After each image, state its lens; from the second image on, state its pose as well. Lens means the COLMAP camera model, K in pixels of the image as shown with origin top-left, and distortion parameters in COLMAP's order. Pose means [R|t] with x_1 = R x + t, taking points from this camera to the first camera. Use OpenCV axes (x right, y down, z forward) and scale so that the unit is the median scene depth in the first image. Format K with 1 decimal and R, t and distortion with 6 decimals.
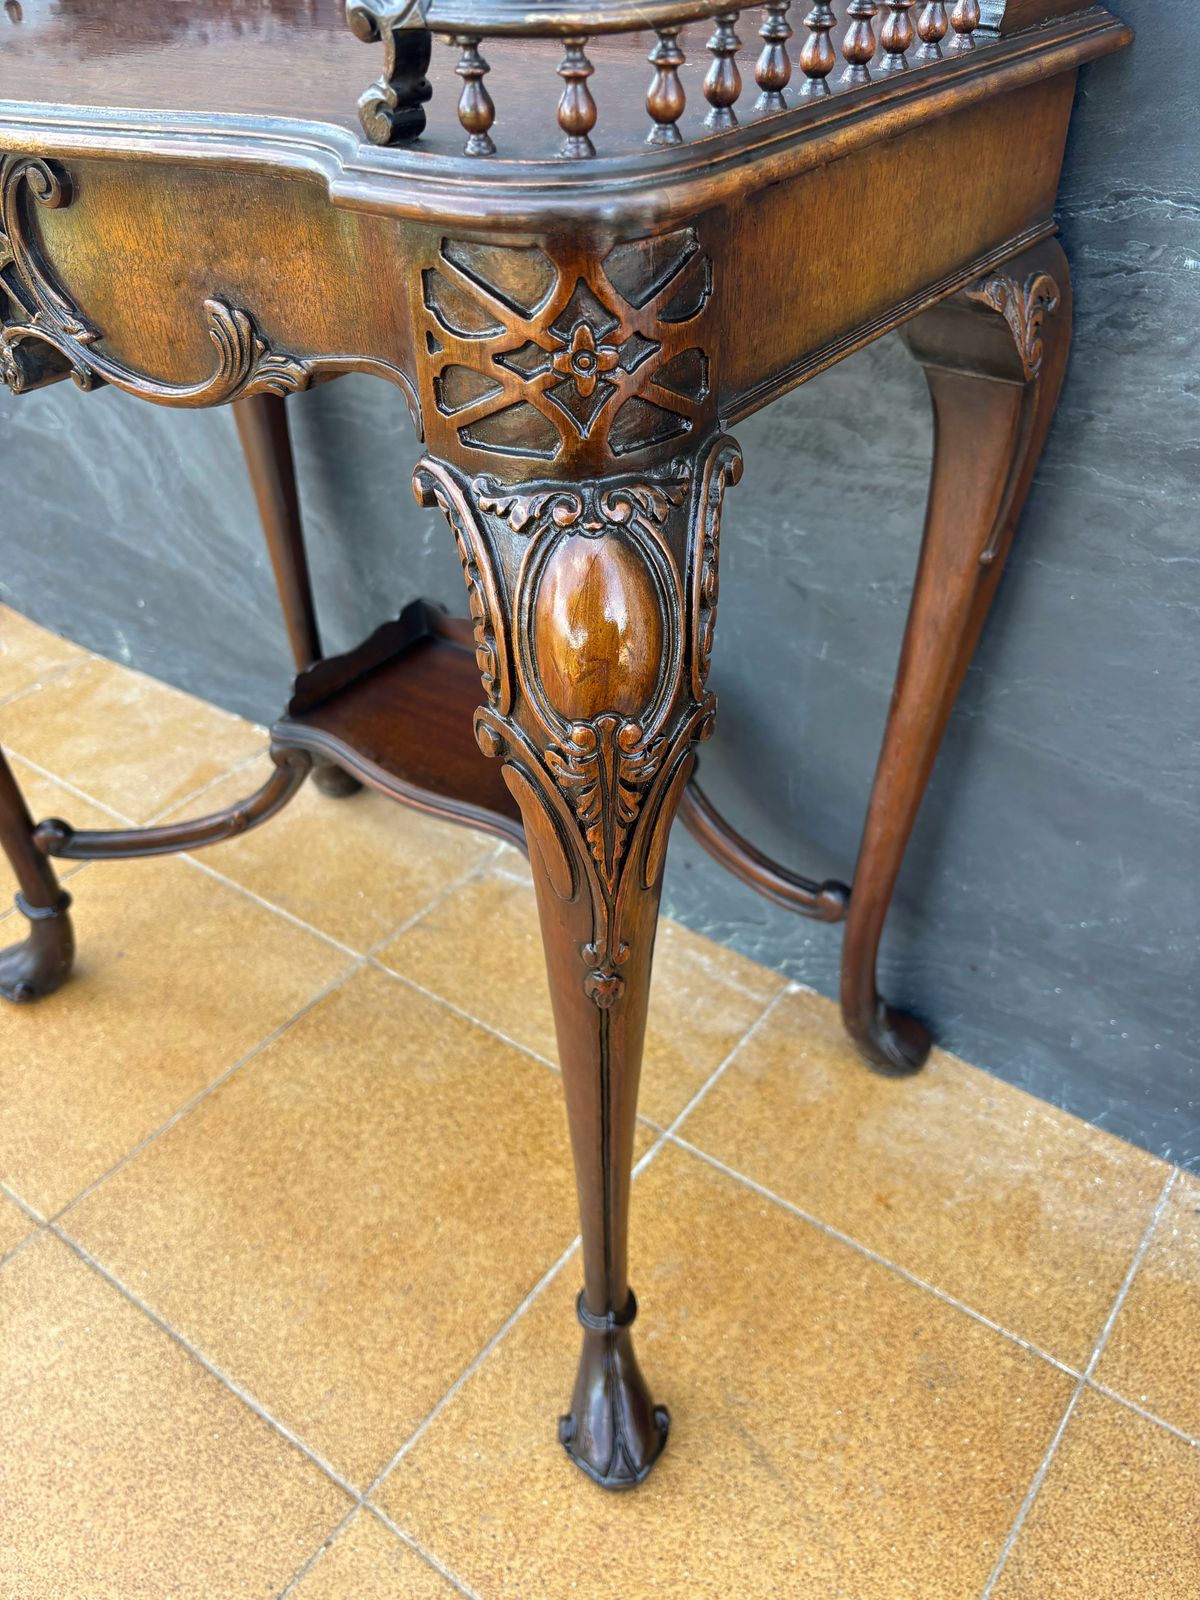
lens RADIAL K [[1234.0, 0, 611.8], [0, 1234.0, 801.3], [0, 0, 1]] dist [0.036719, -0.045521]
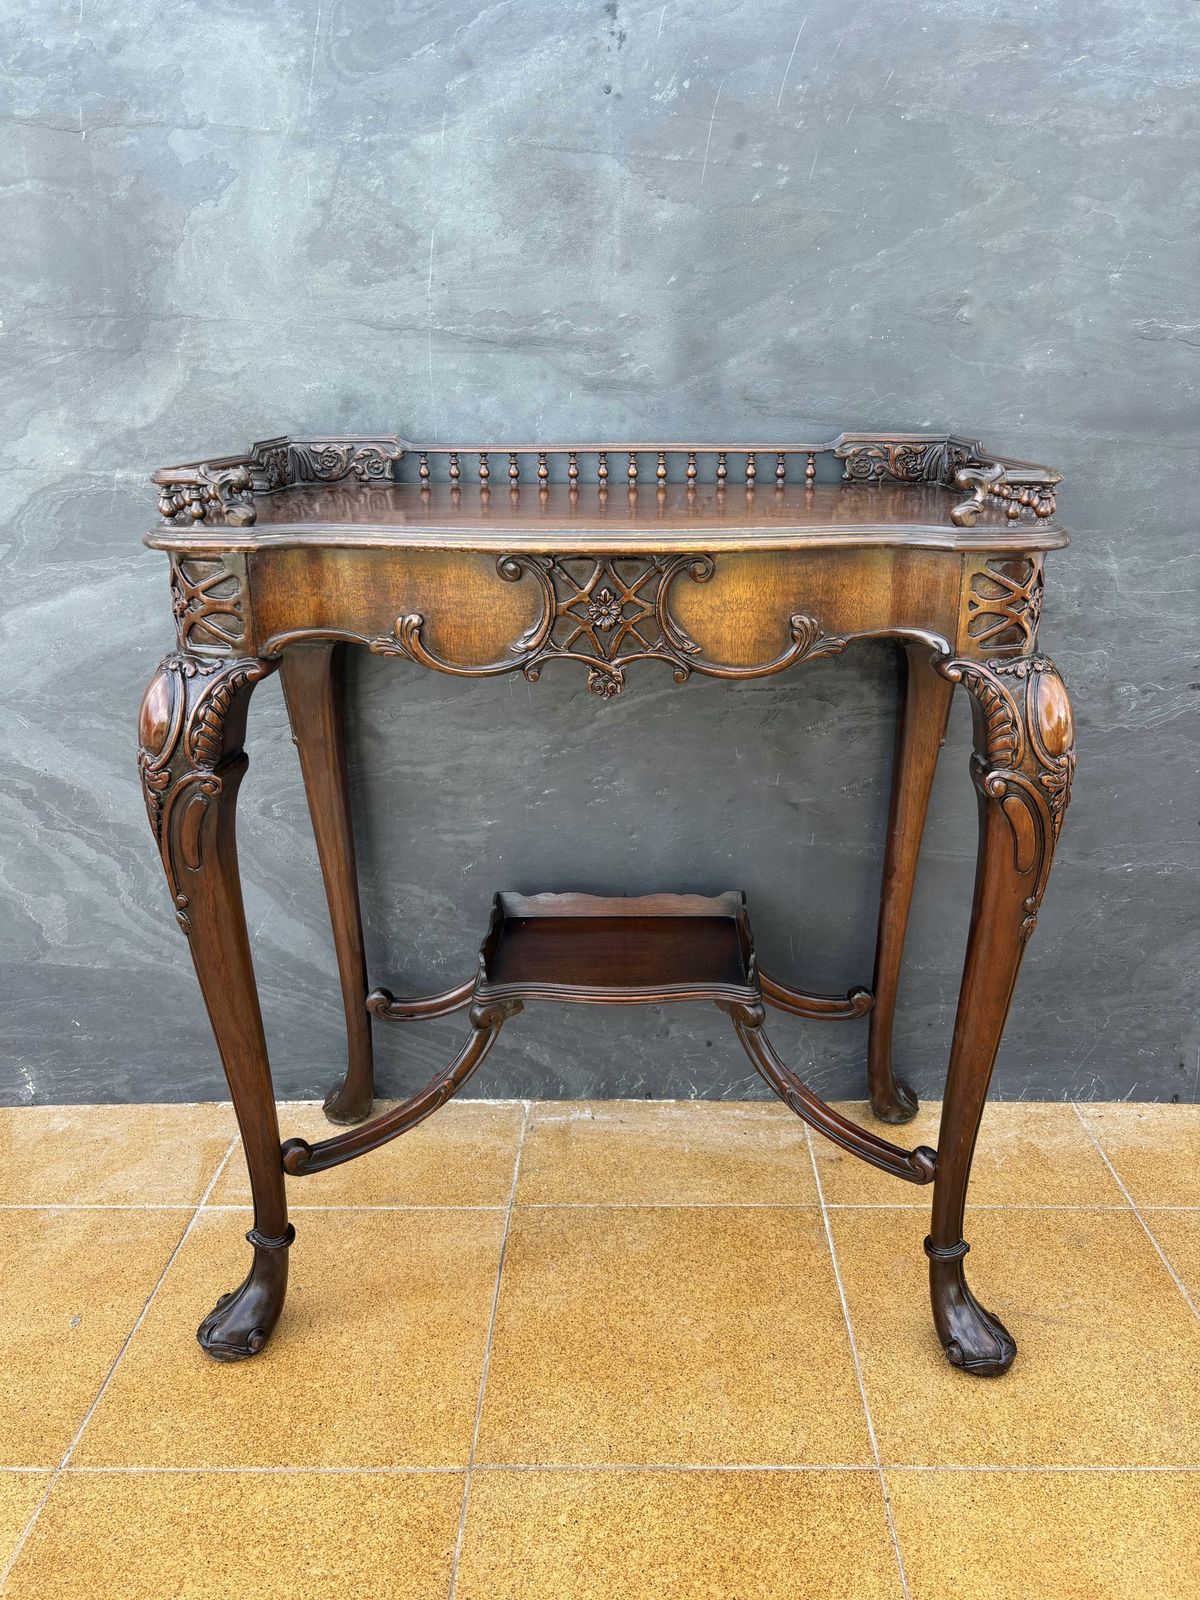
lens RADIAL K [[1236.7, 0, 638.1], [0, 1236.7, 797.1], [0, 0, 1]] dist [0.019004, -0.002511]
pose [[0.804613, -0.163115, 0.570957, -0.992576], [0.350495, 0.906624, -0.234919, 0.133408], [-0.479324, 0.389136, 0.786652, -0.177908]]
